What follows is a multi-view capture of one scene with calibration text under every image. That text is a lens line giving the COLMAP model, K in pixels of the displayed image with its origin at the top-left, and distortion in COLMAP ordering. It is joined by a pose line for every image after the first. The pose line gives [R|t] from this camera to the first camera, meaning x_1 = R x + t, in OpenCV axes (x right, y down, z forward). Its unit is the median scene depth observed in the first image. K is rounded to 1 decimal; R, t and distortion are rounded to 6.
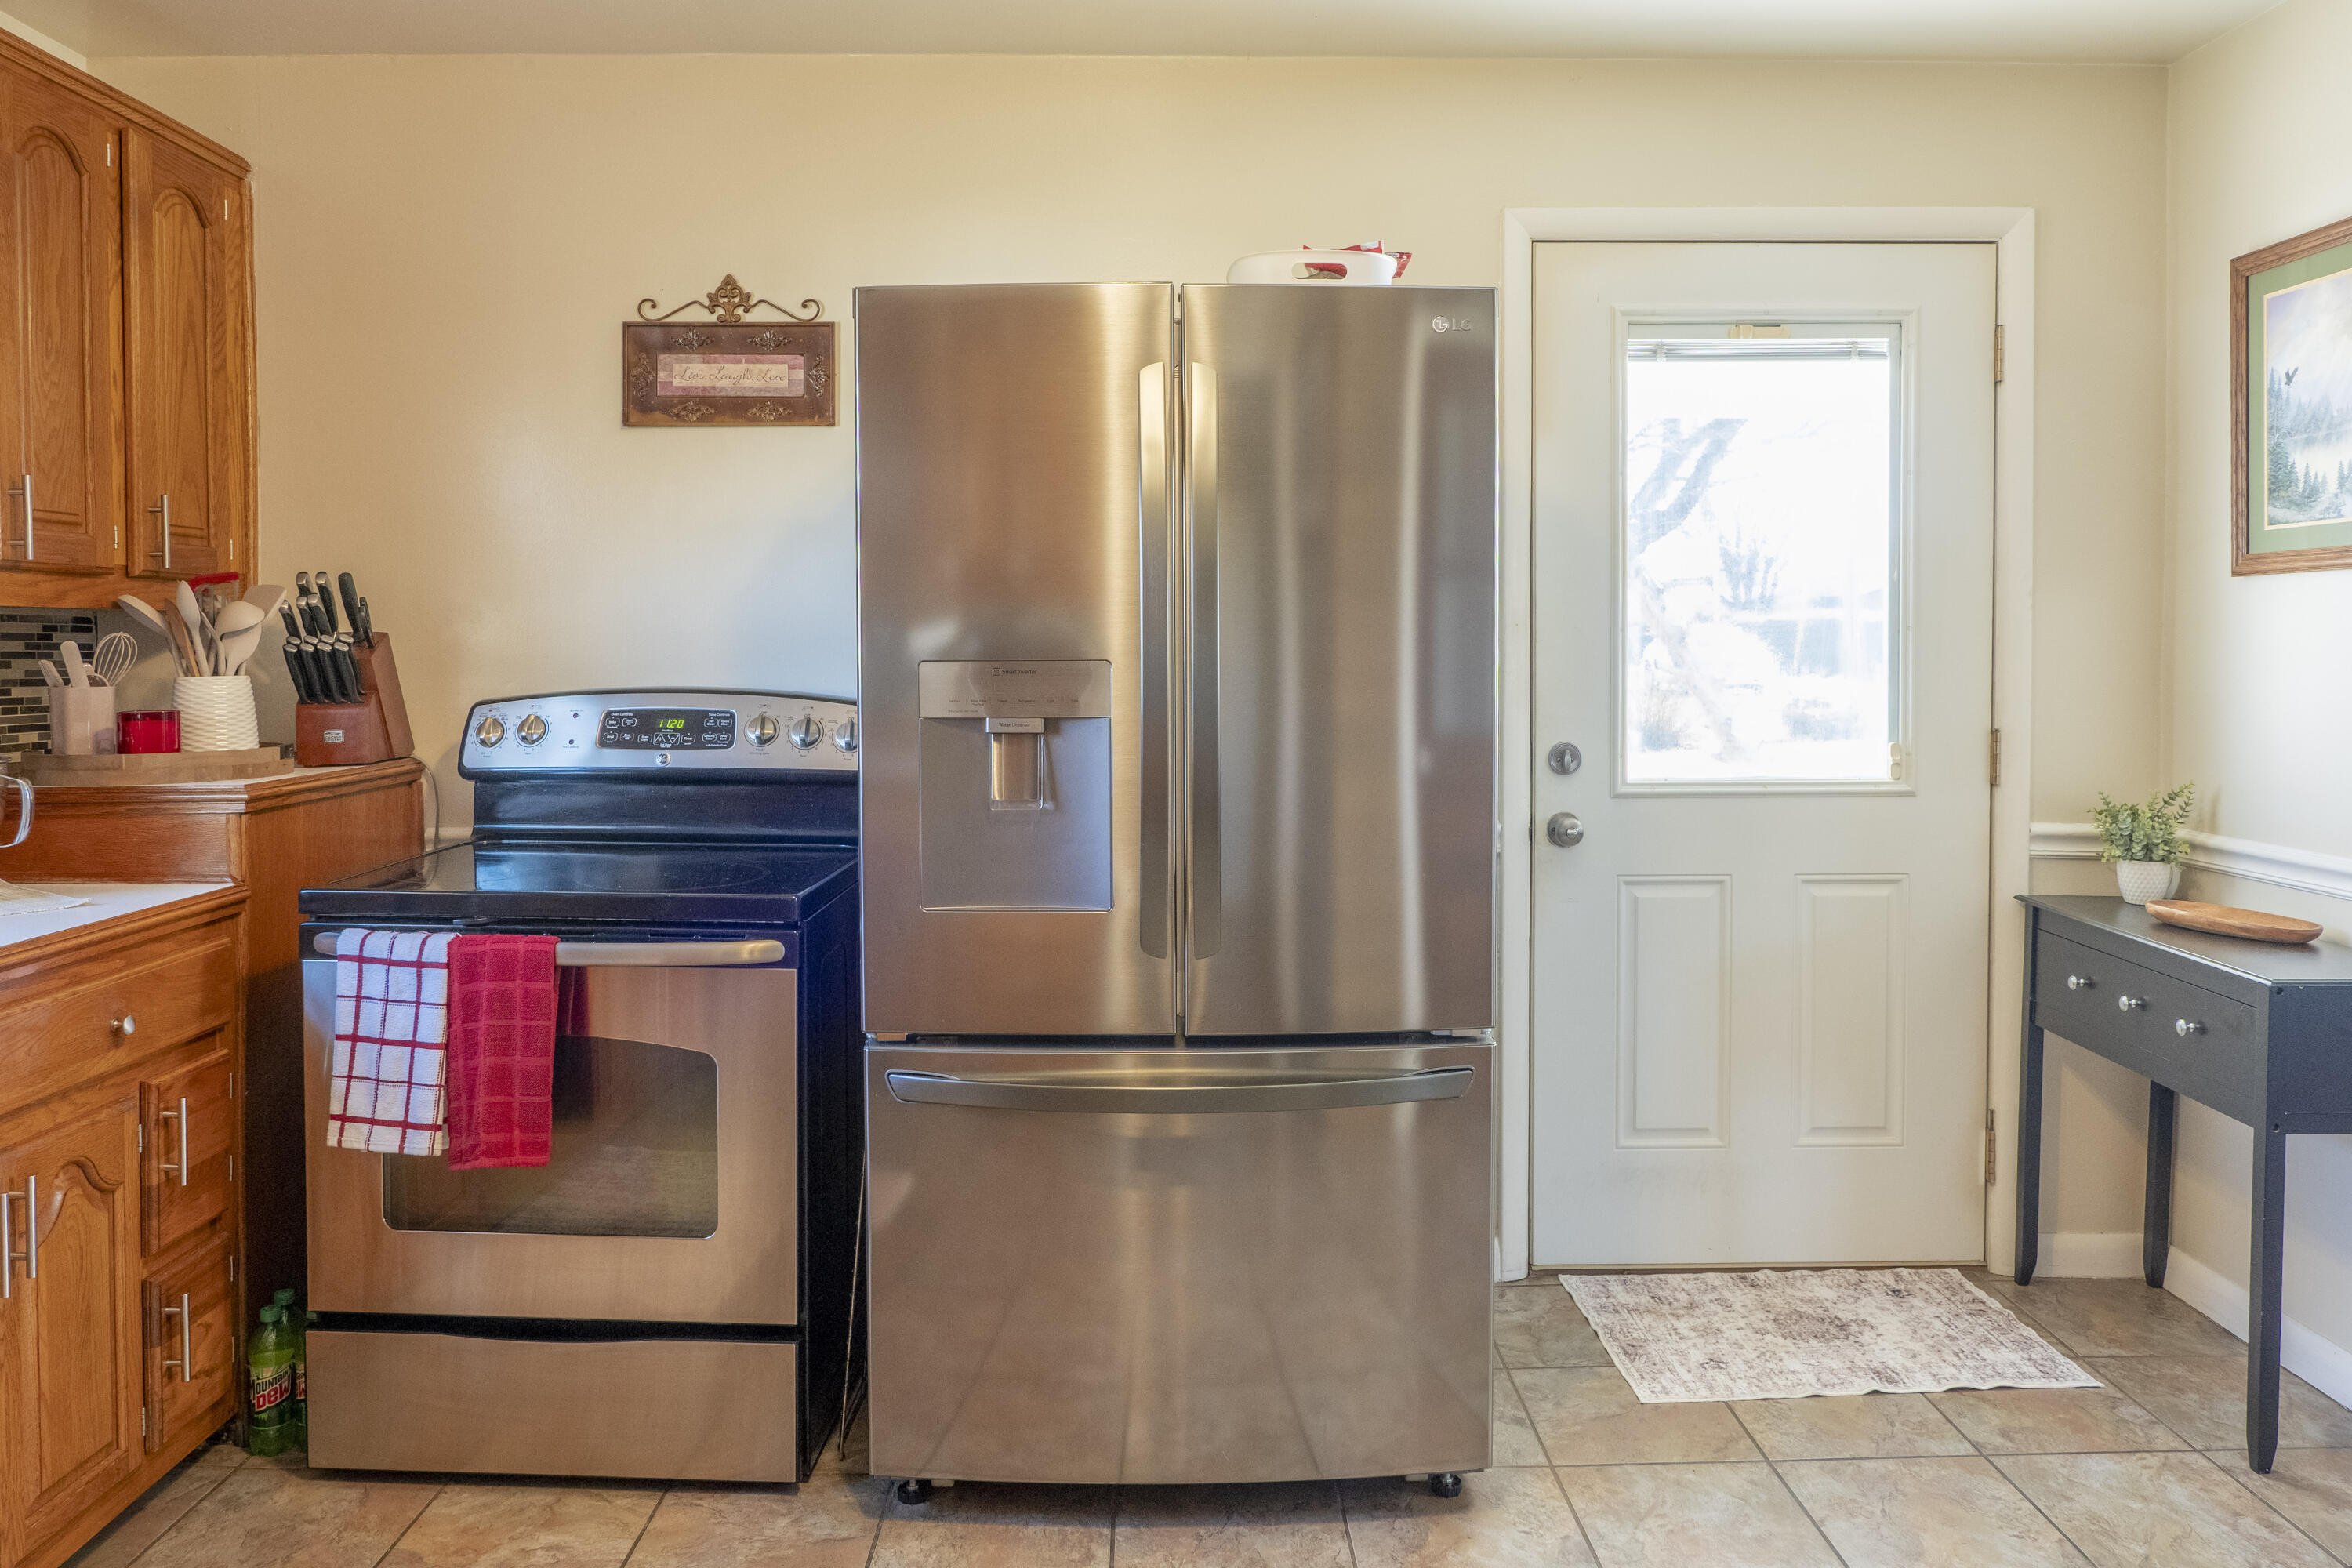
lens RADIAL K [[1698.6, 0, 1169.6], [0, 1698.6, 673.3], [0, 0, 1]] dist [-0.014757, -0.002231]
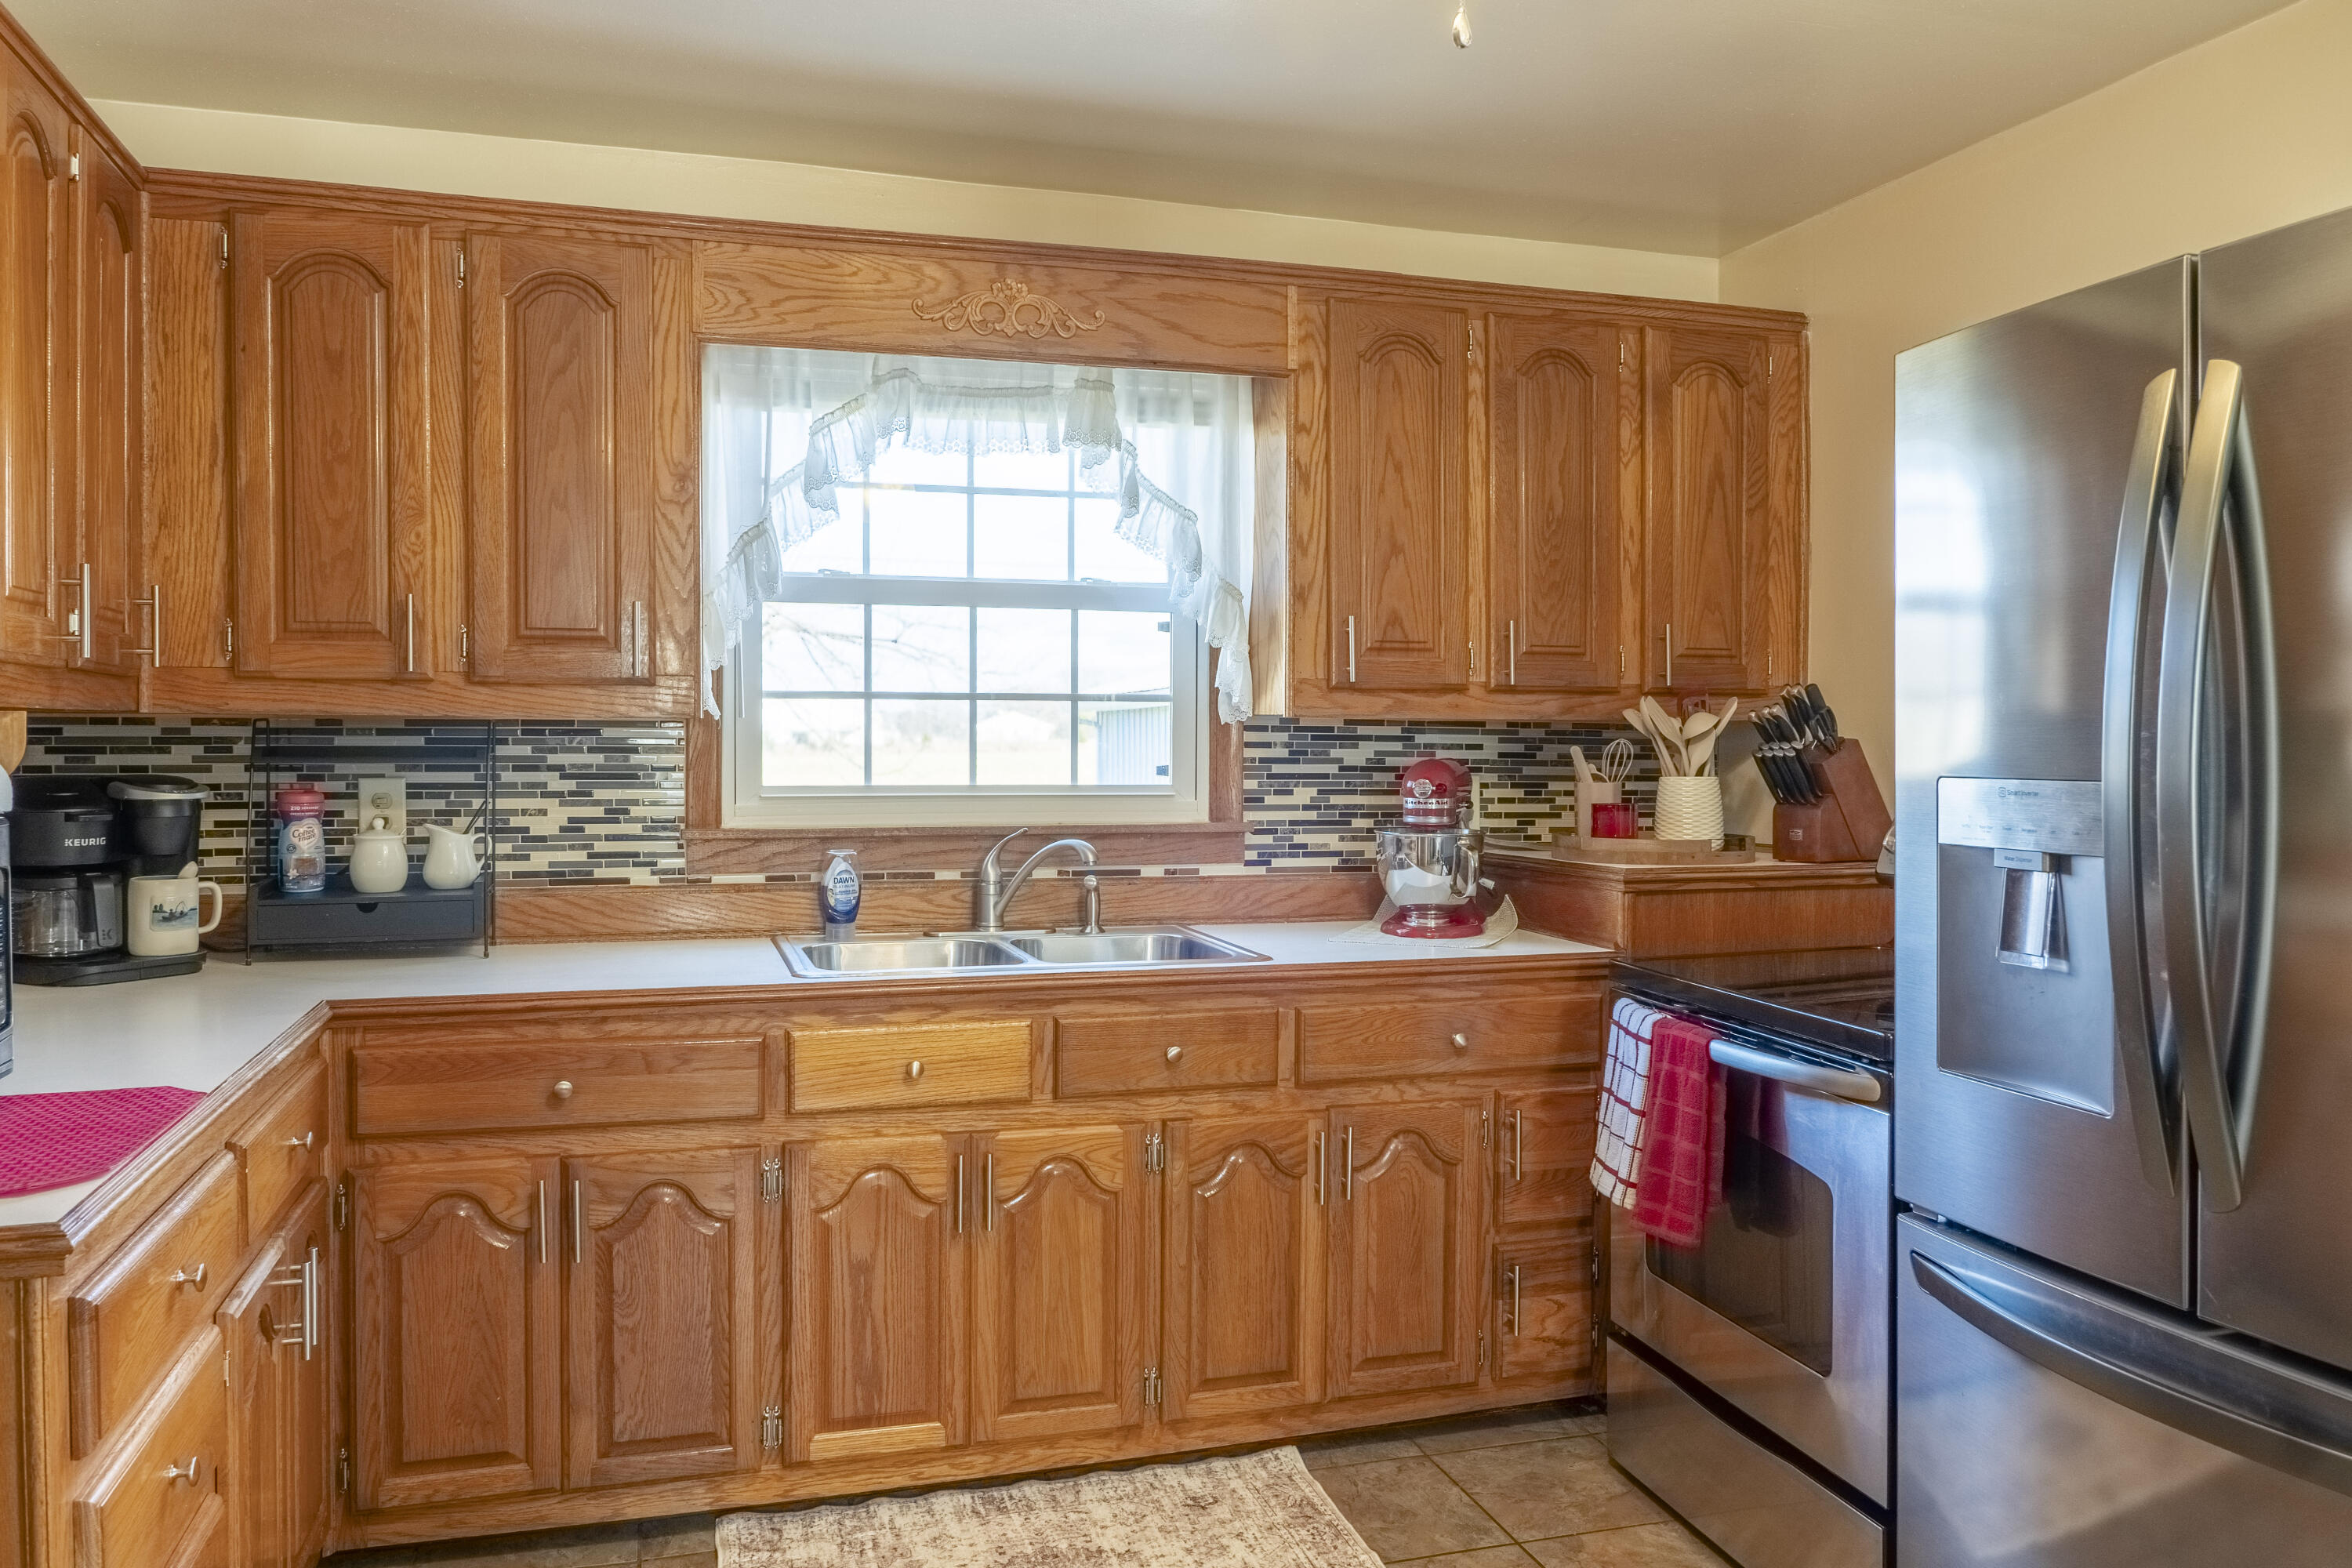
lens RADIAL K [[1679.5, 0, 1176.4], [0, 1679.5, 766.2], [0, 0, 1]] dist [-0.016581, -0.001565]
pose [[0.290984, 0.015828, -0.956597, 0.466582], [-0.020157, 0.999743, 0.010410, -0.010757], [0.956516, 0.016253, 0.291228, 0.339865]]
